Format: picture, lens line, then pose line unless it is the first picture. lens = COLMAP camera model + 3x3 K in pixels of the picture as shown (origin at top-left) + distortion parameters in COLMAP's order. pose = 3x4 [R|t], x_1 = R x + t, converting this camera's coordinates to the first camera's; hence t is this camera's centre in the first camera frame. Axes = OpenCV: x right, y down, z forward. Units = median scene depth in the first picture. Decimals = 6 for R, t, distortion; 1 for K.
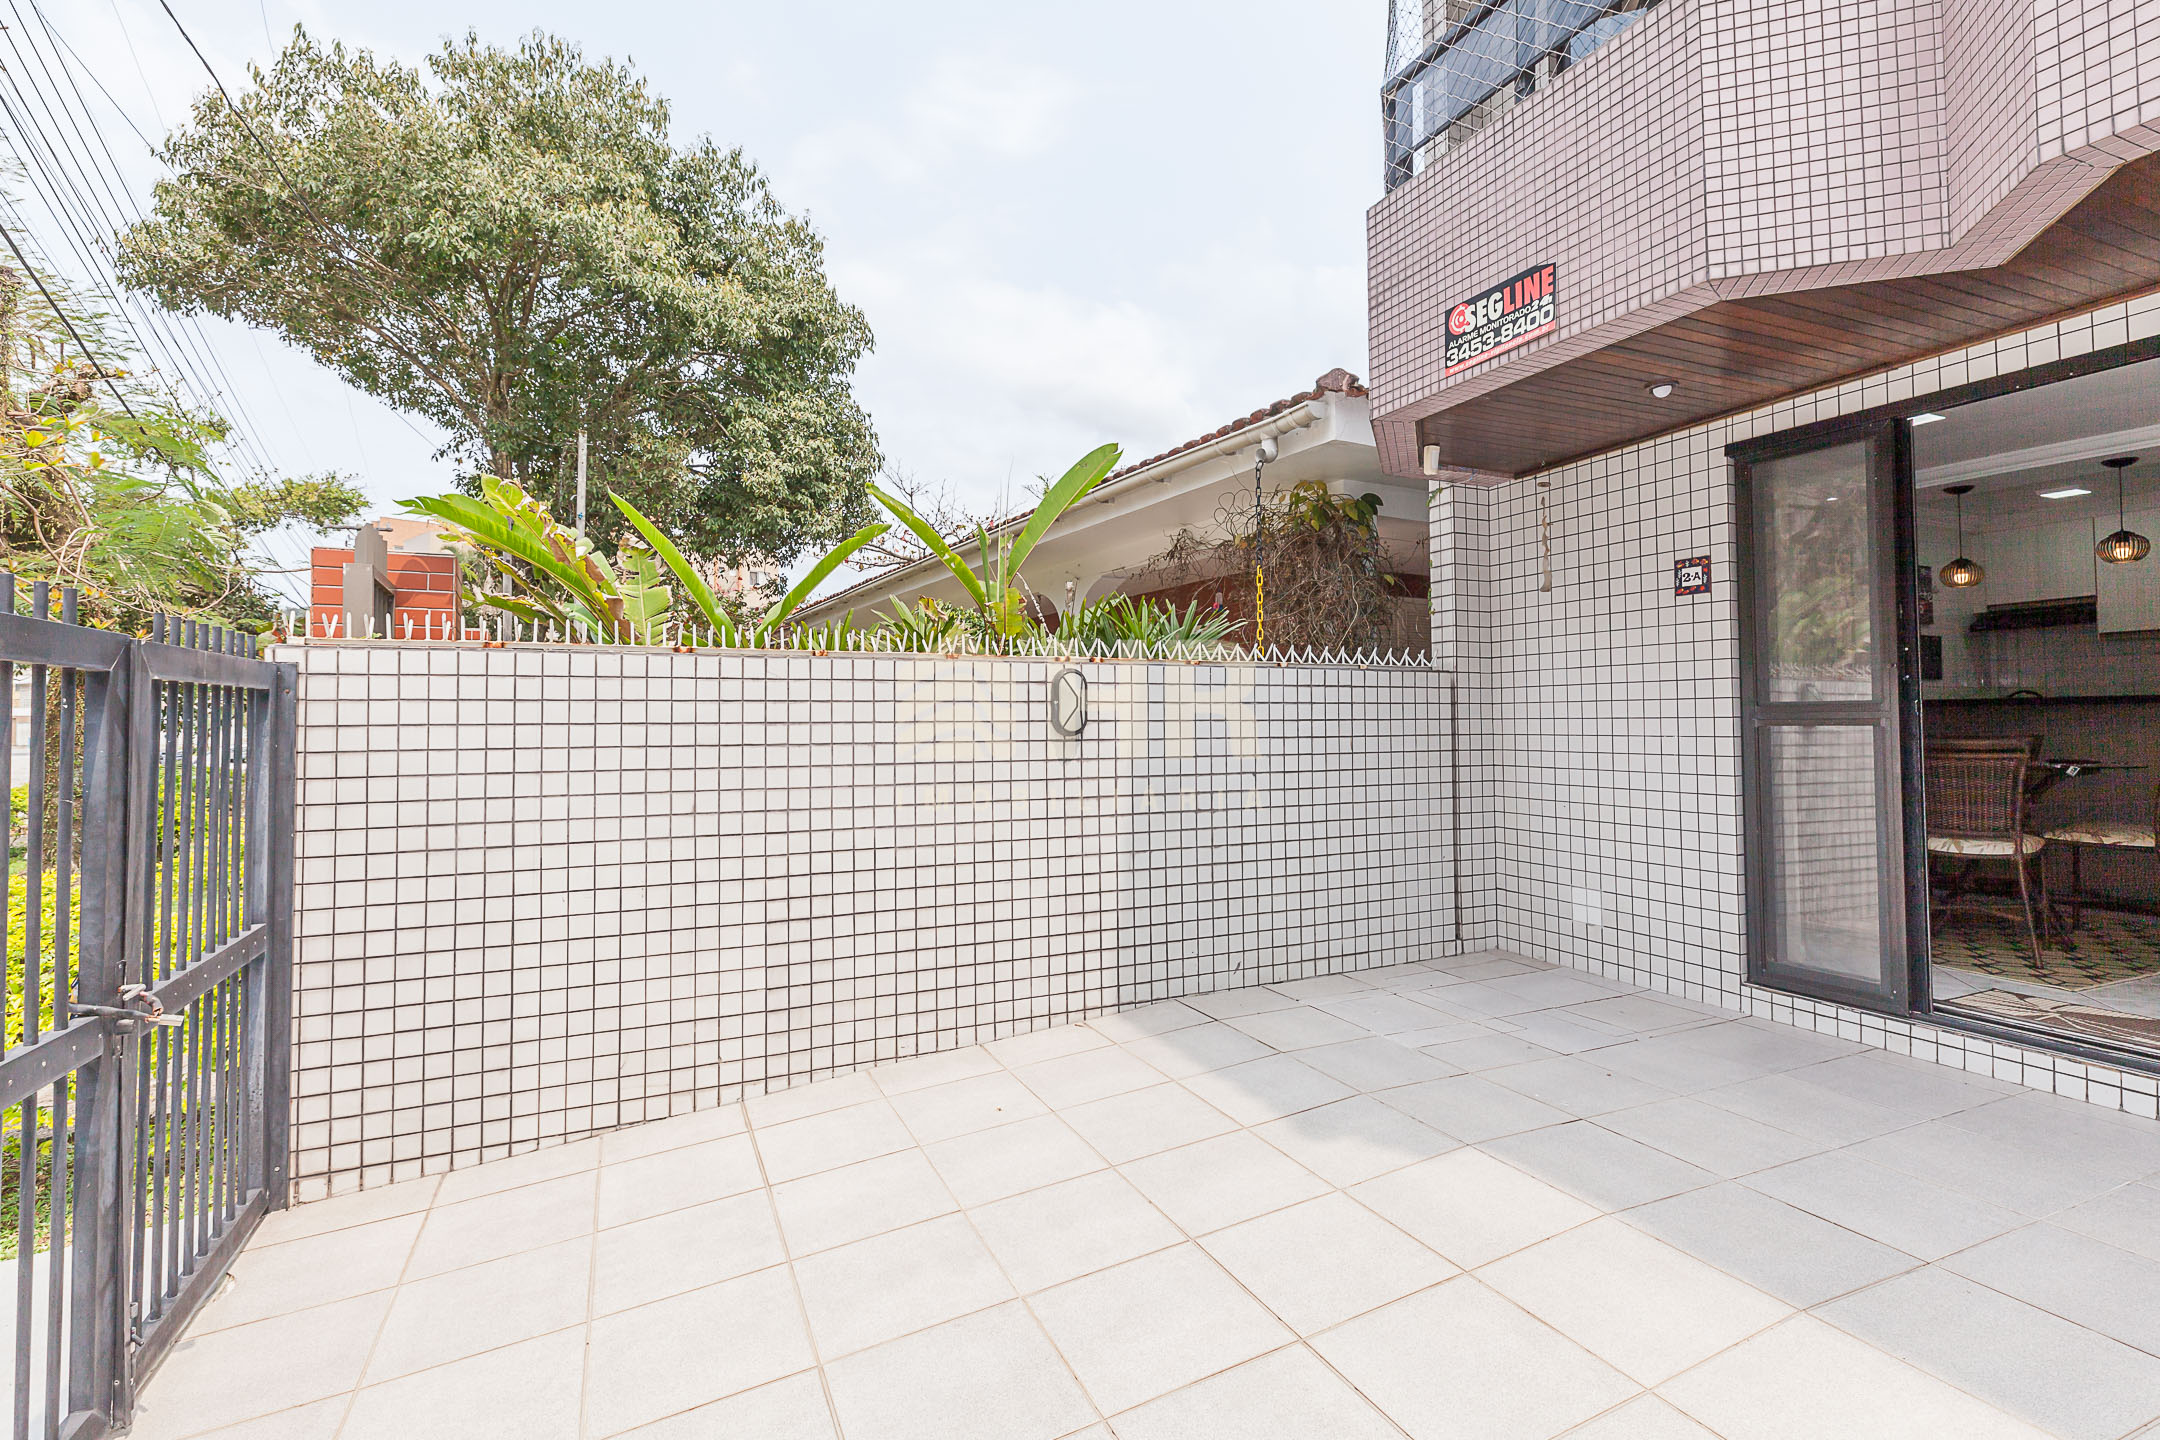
lens RADIAL K [[1010.9, 0, 1105.0], [0, 1010.9, 689.6], [0, 0, 1]] dist [0.003717, -0.000167]
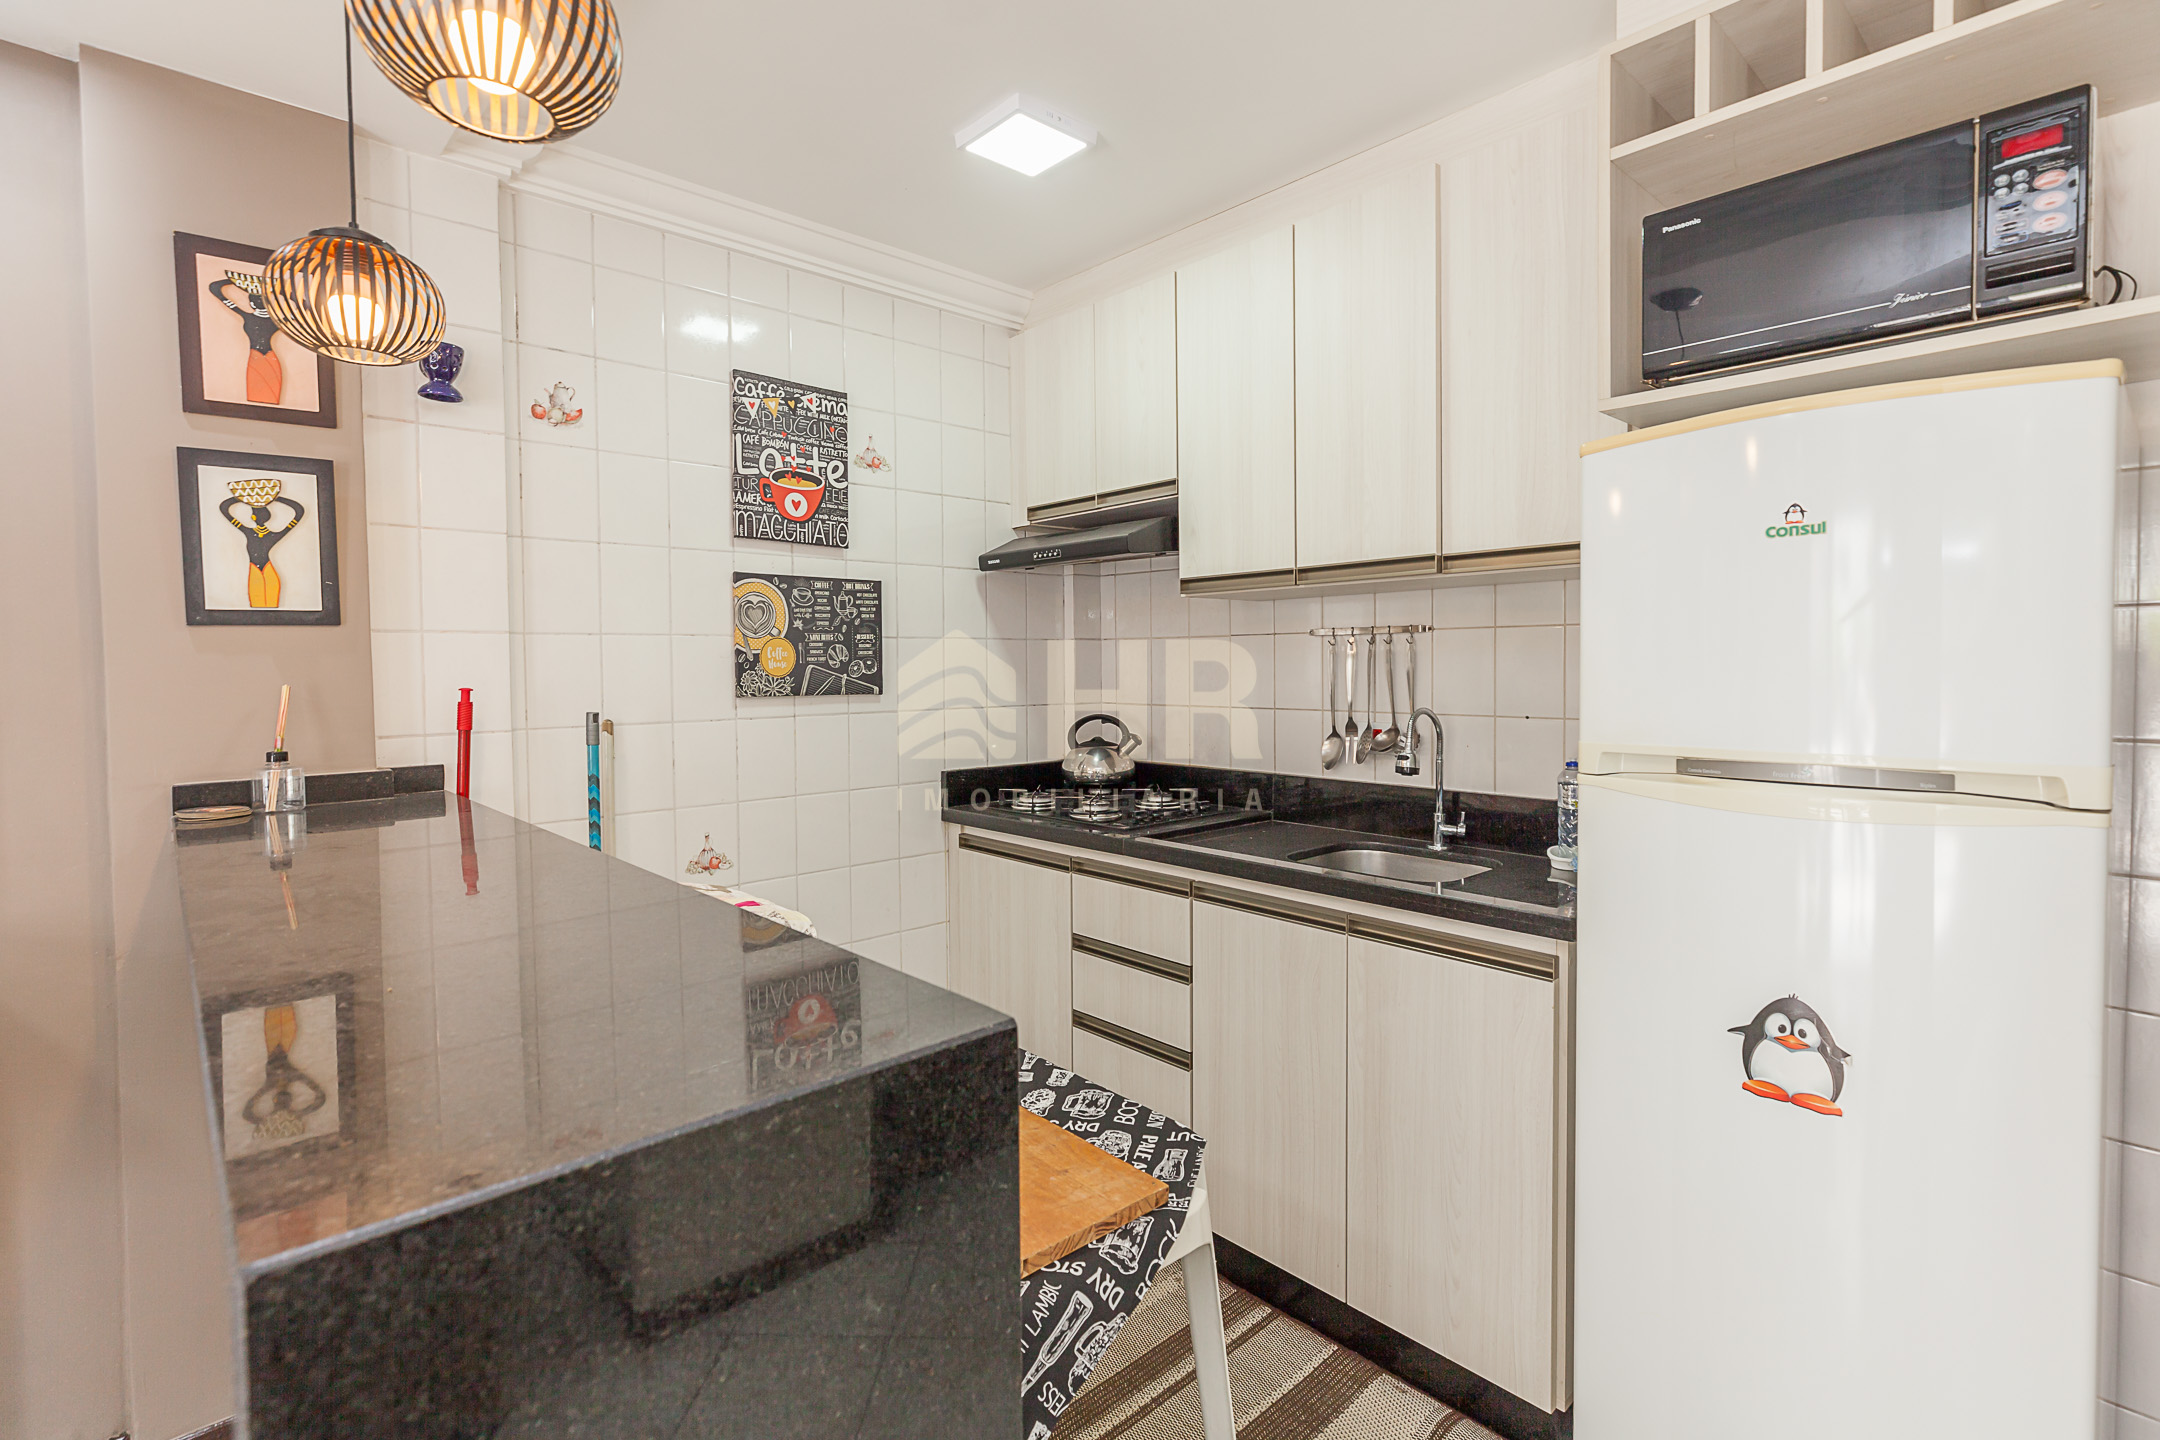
lens RADIAL K [[1010.9, 0, 1090.3], [0, 1010.9, 689.0], [0, 0, 1]] dist [0.003717, -0.000167]
pose [[0.950788, -0.012768, 0.309579, 0.823267], [-0.005387, 0.998318, 0.057717, -0.036477], [-0.309795, -0.056545, 0.949121, 0.643733]]
